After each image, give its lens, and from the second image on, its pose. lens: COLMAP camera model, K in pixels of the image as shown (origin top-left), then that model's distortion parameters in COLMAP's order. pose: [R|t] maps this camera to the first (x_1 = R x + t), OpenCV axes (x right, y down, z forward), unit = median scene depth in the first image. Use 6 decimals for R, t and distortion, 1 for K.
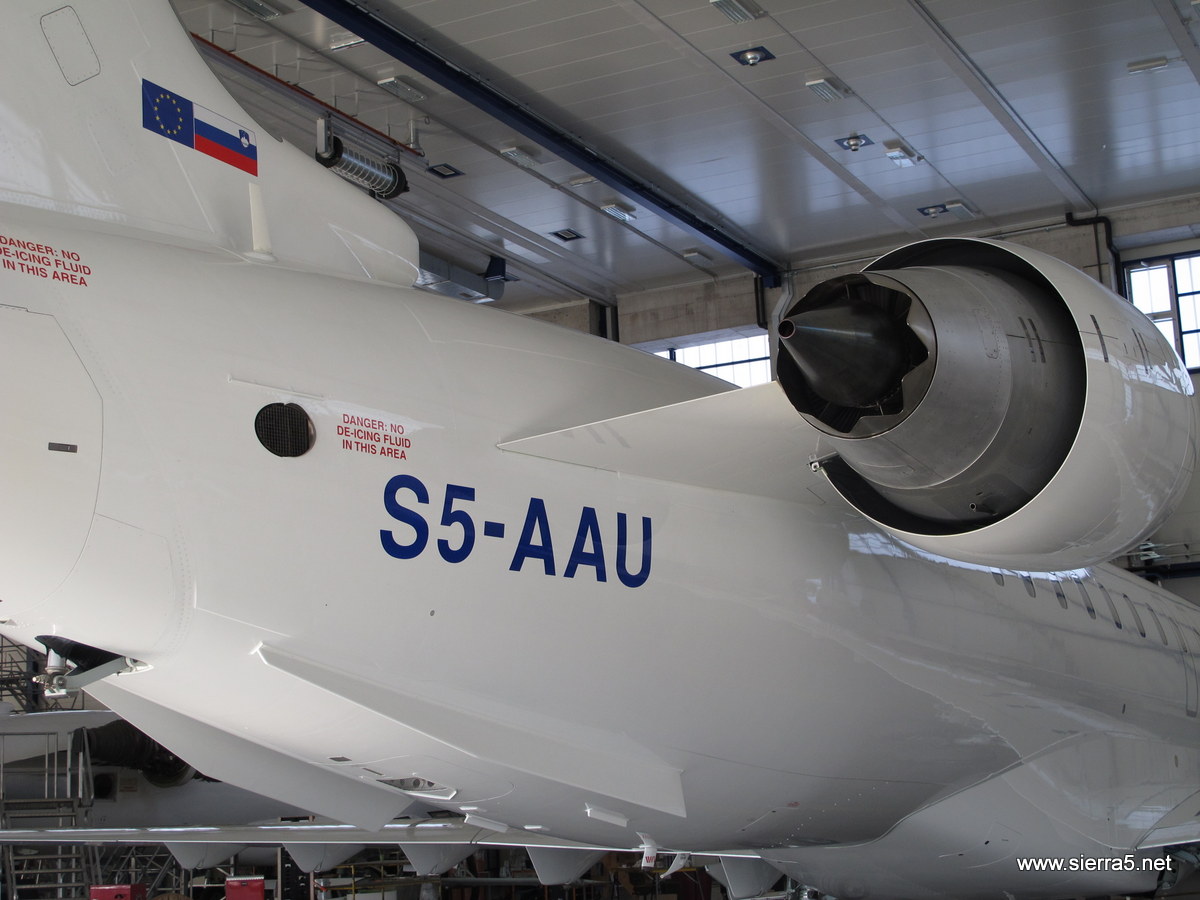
lens RADIAL K [[1945.6, 0, 600.0], [0, 1945.6, 450.0], [0, 0, 1]] dist [-0.059354, 0.093352]
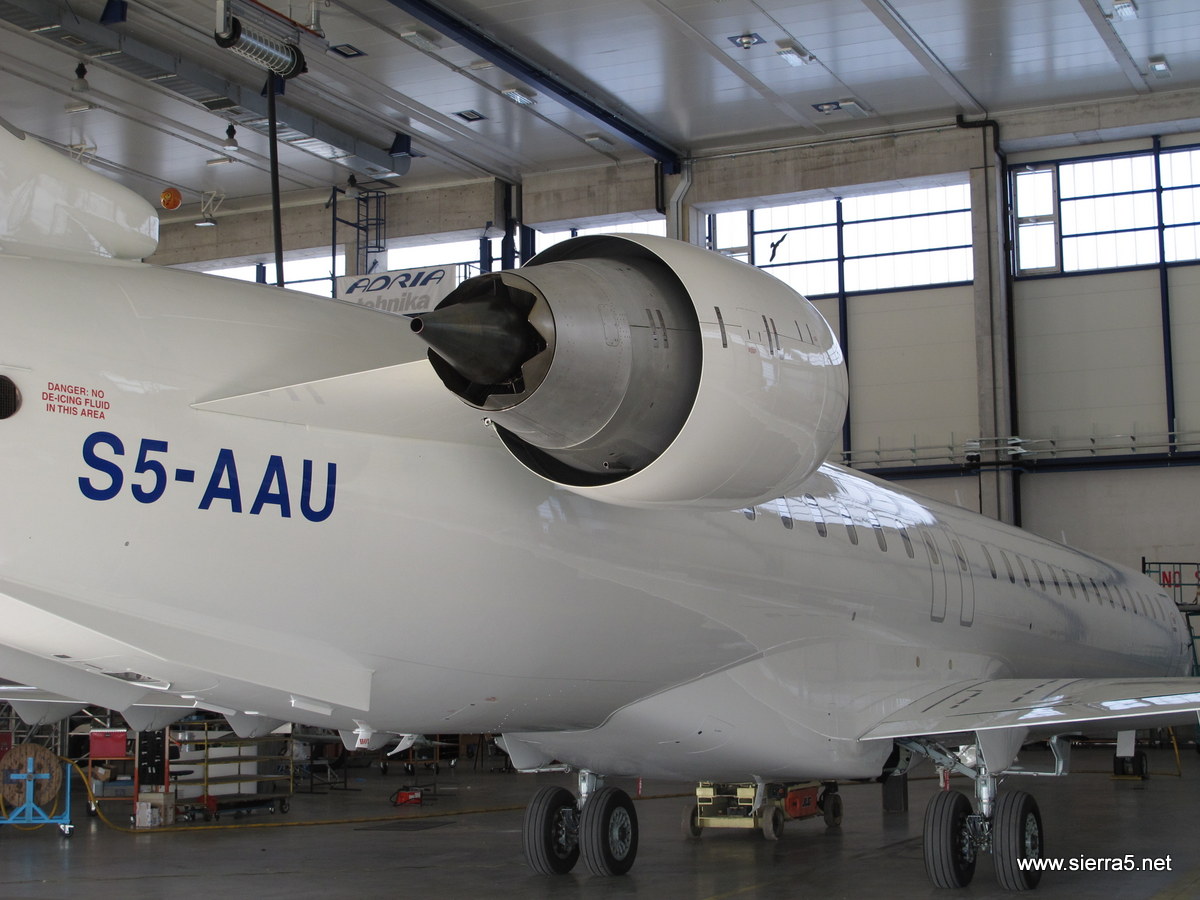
lens RADIAL K [[1945.6, 0, 600.0], [0, 1945.6, 450.0], [0, 0, 1]] dist [-0.059354, 0.093352]
pose [[0.998817, 0.038203, 0.030070, 0.031246], [-0.040294, 0.996567, 0.072329, -0.013626], [-0.027203, -0.073455, 0.996927, -0.039638]]
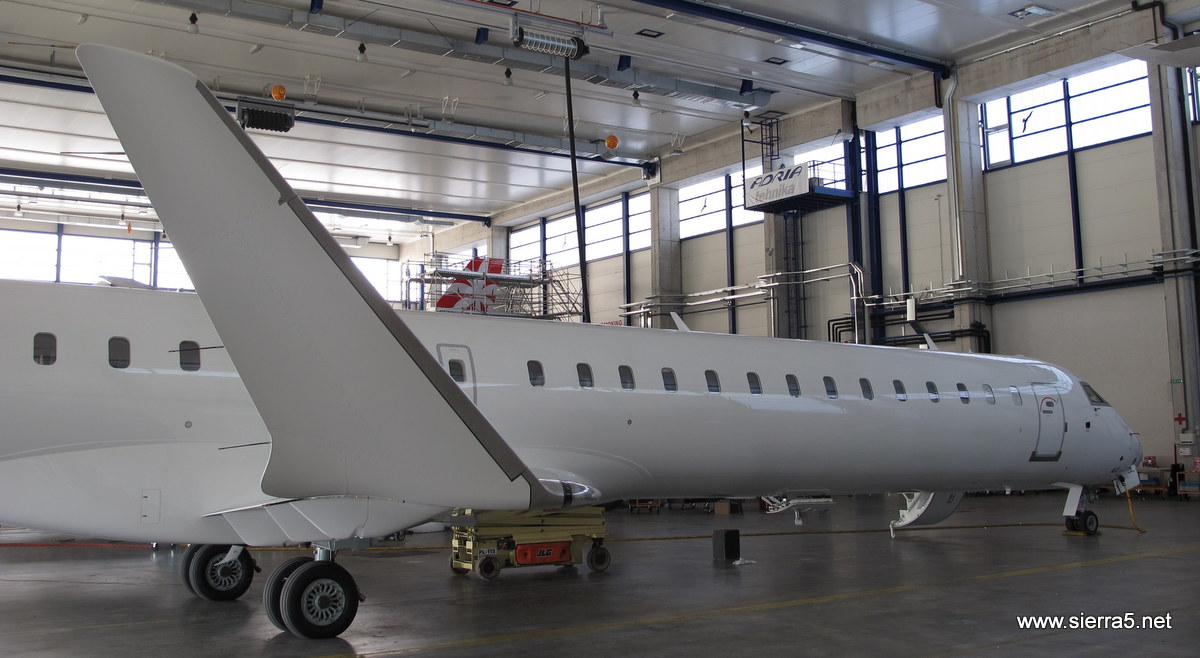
lens RADIAL K [[1201.4, 0, 600.0], [0, 1201.4, 329.0], [0, 0, 1]] dist [-0.166099, 0.149440]
pose [[0.867006, -0.014037, -0.498099, 0.365337], [0.070717, 0.992952, 0.095109, -0.002148], [0.493254, -0.117684, 0.861888, 0.135801]]
